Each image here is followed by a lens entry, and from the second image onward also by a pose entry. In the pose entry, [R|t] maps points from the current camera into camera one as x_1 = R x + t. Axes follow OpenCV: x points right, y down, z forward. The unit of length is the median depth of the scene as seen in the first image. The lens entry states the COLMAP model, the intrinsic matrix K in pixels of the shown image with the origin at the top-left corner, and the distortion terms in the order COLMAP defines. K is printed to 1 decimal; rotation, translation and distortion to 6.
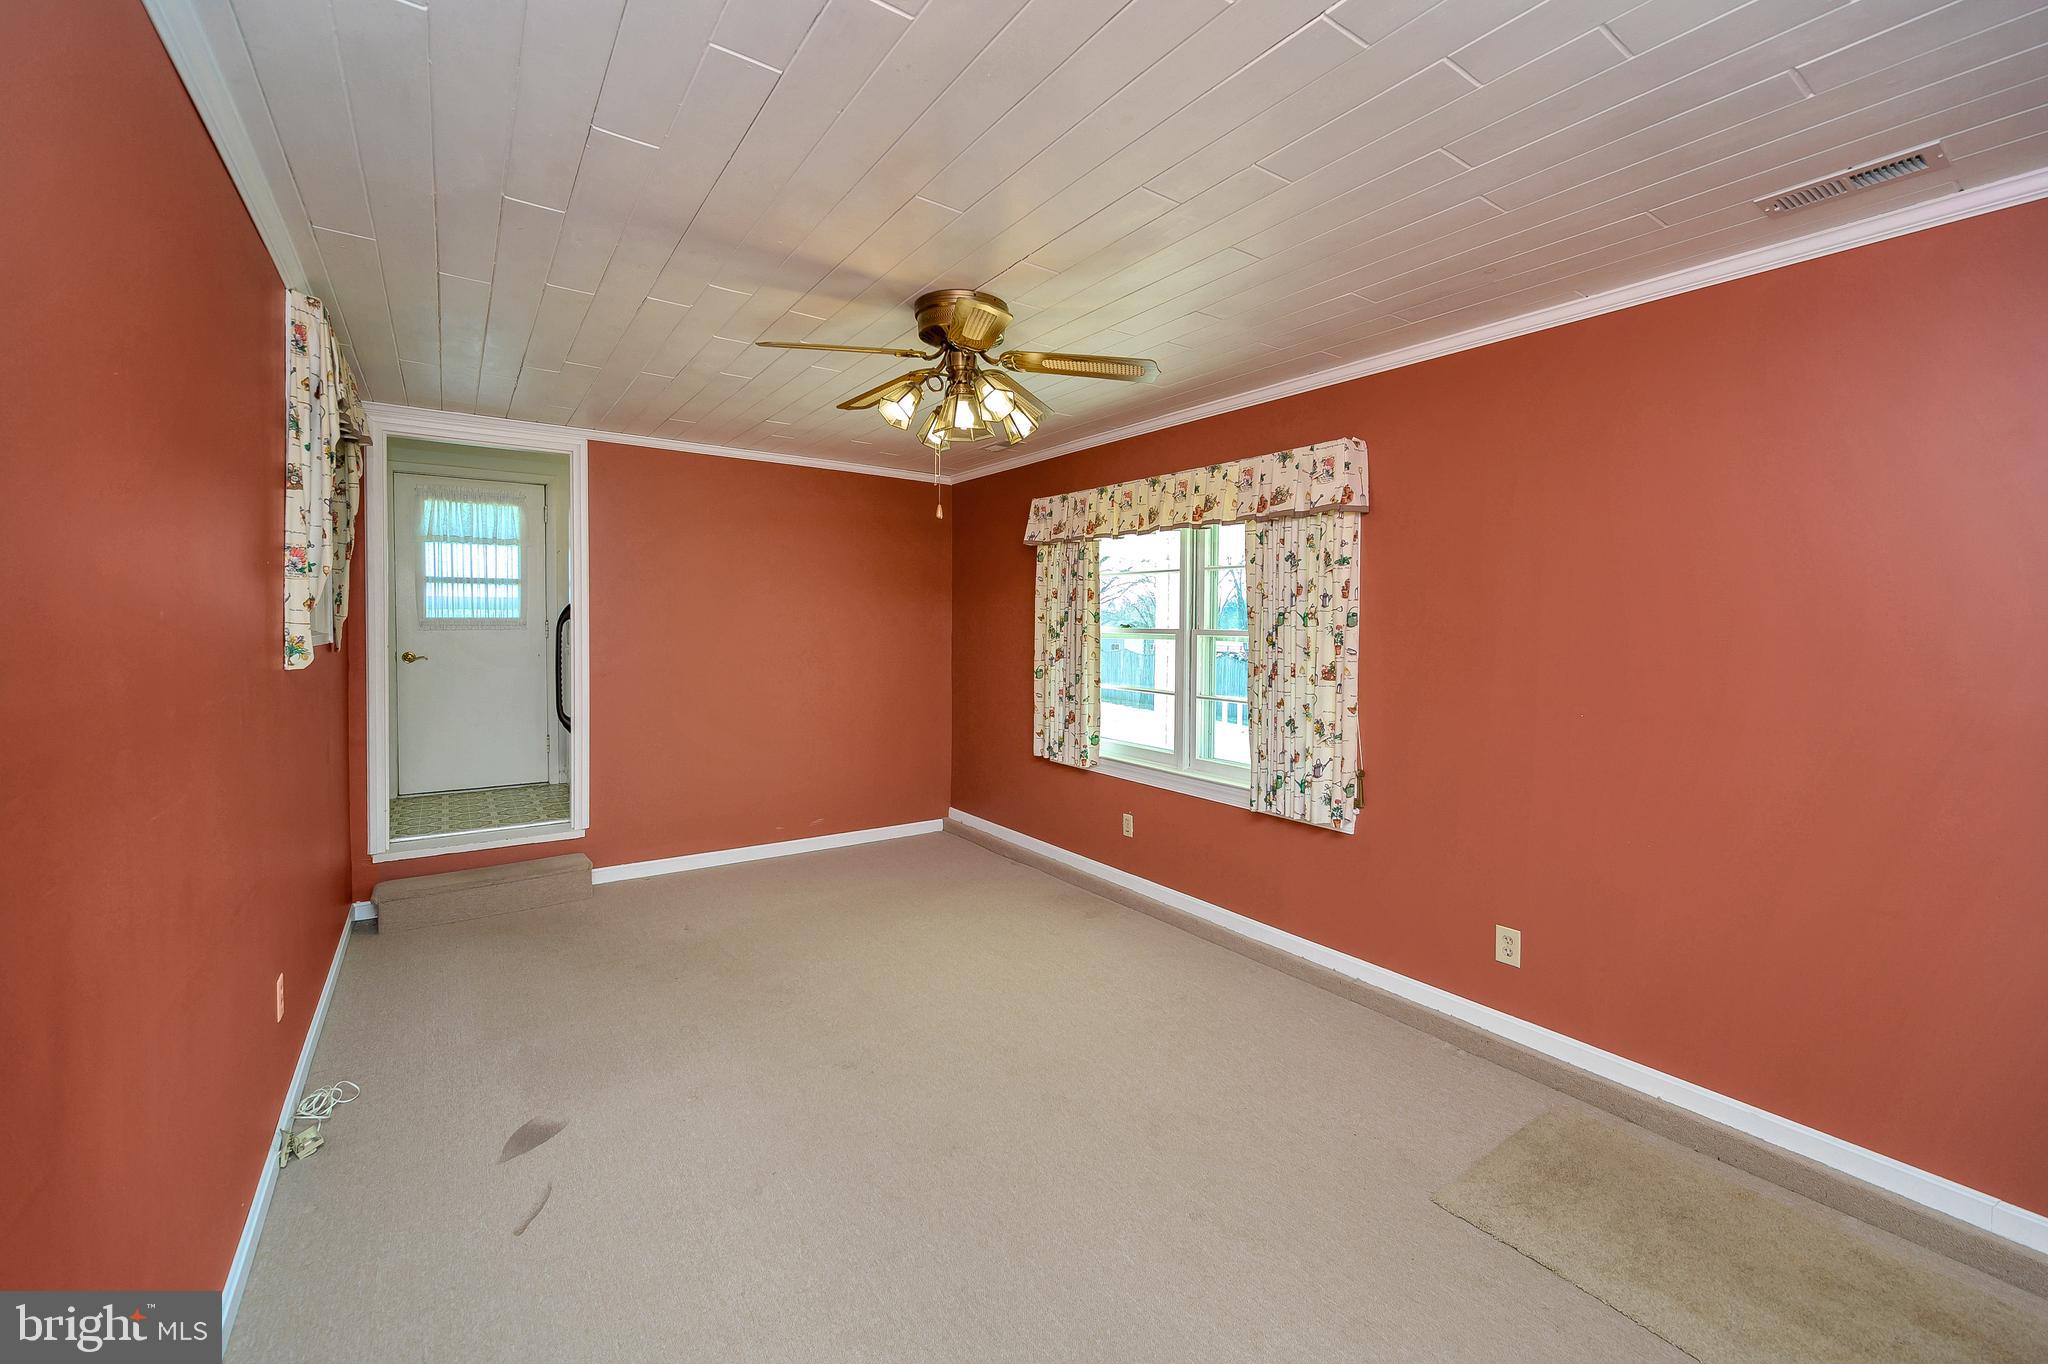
lens RADIAL K [[818.8, 0, 1025.7], [0, 818.8, 628.7], [0, 0, 1]] dist [-0.000710, -0.000033]
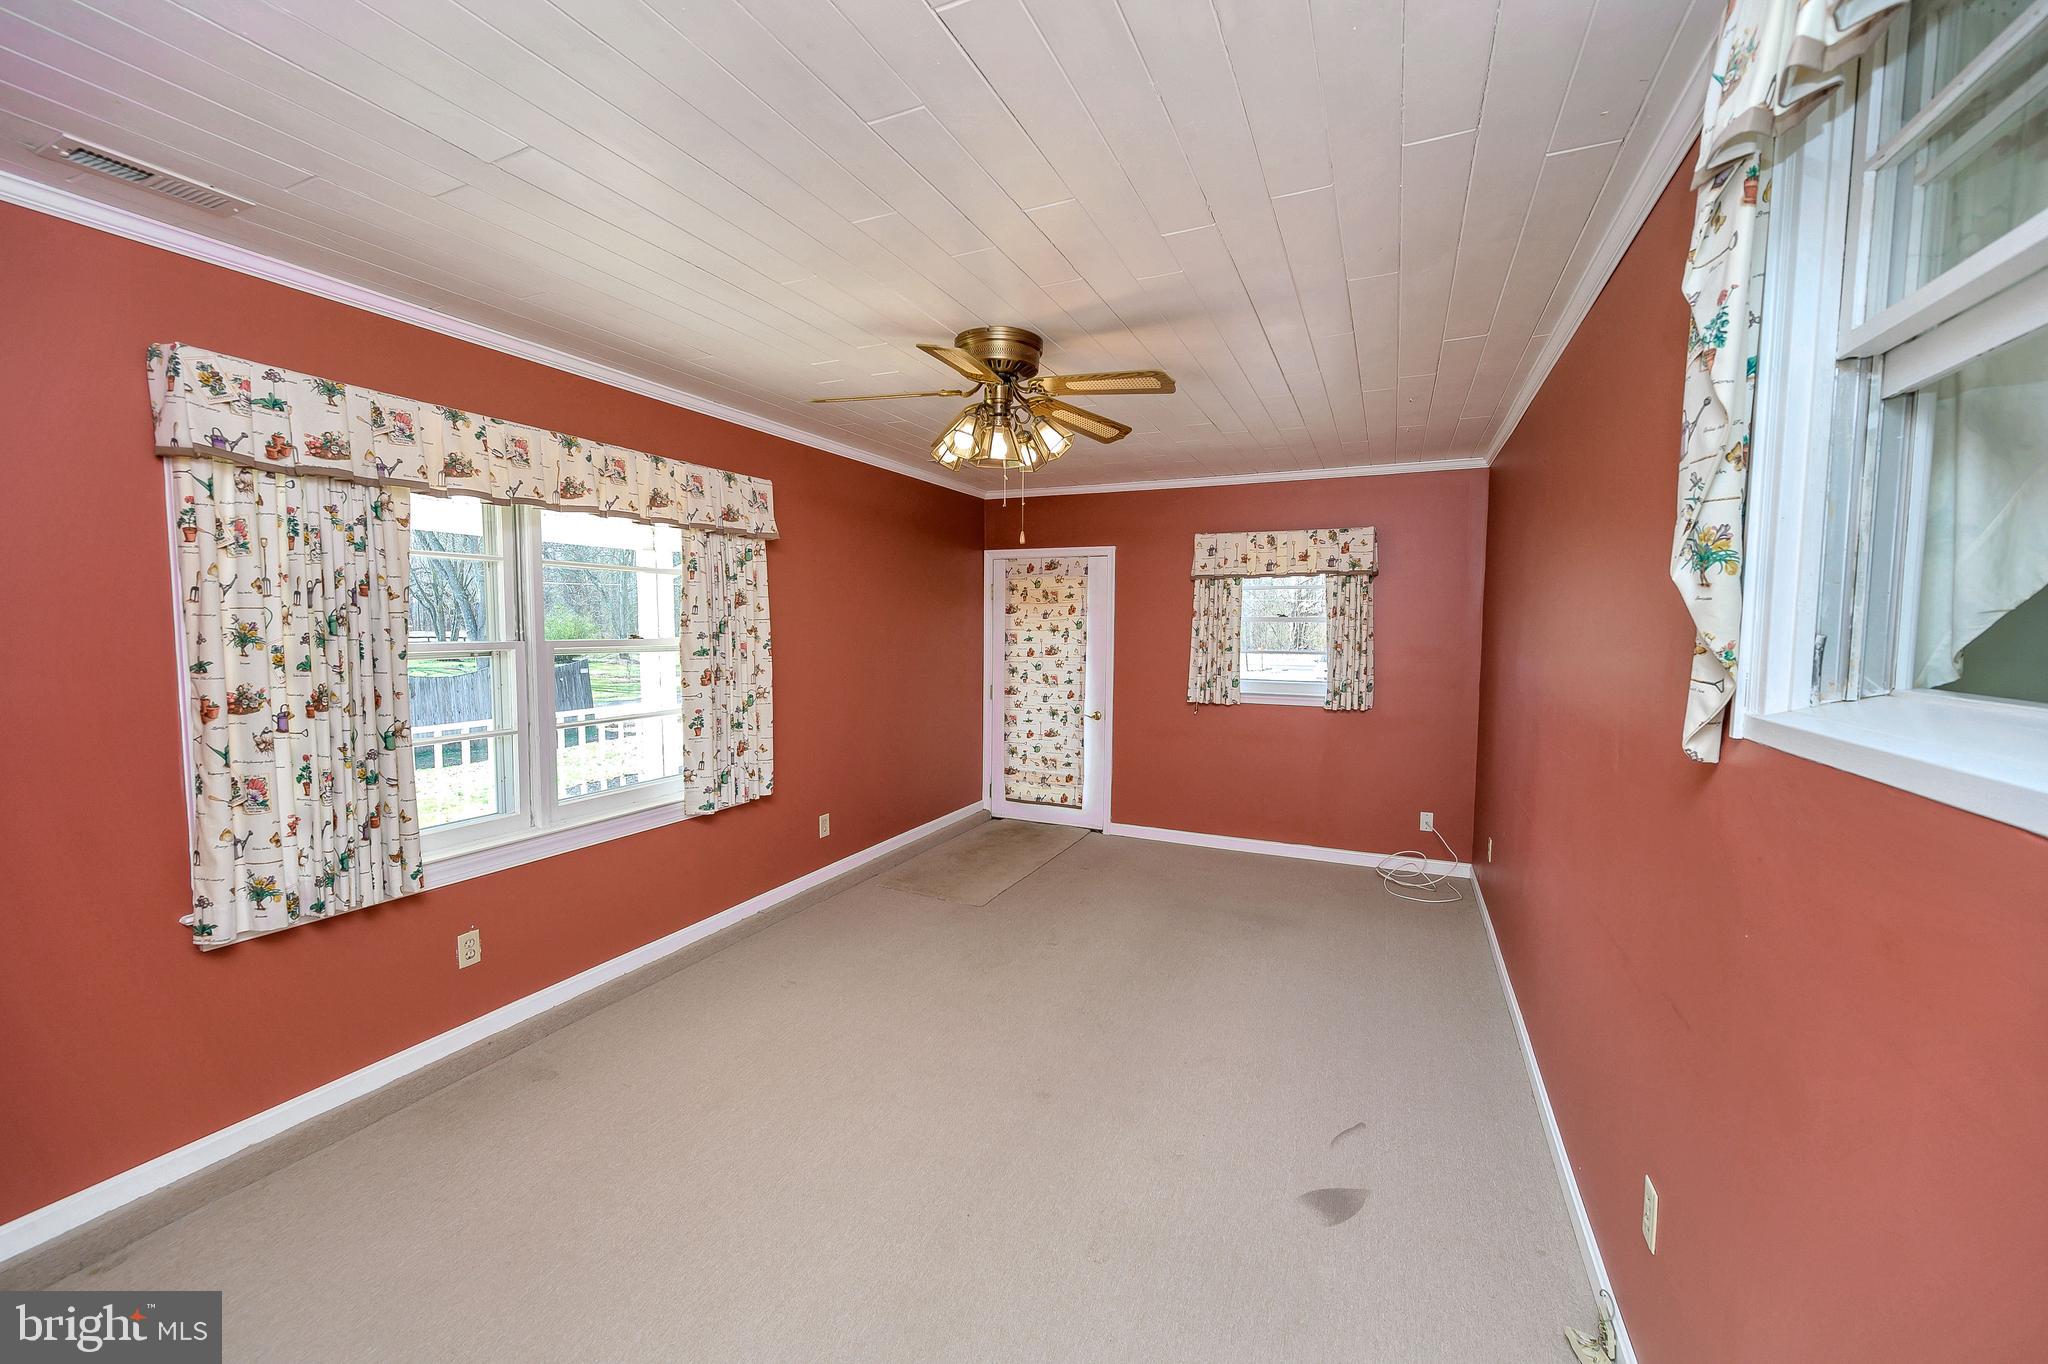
lens RADIAL K [[823.4, 0, 1024.0], [0, 823.4, 682.0], [0, 0, 1]] dist [0.000229, -0.000037]
pose [[-0.518595, -0.062448, 0.852737, -0.745880], [0.012450, 0.996672, 0.080560, -0.020087], [-0.854930, 0.052395, -0.516091, 1.108934]]
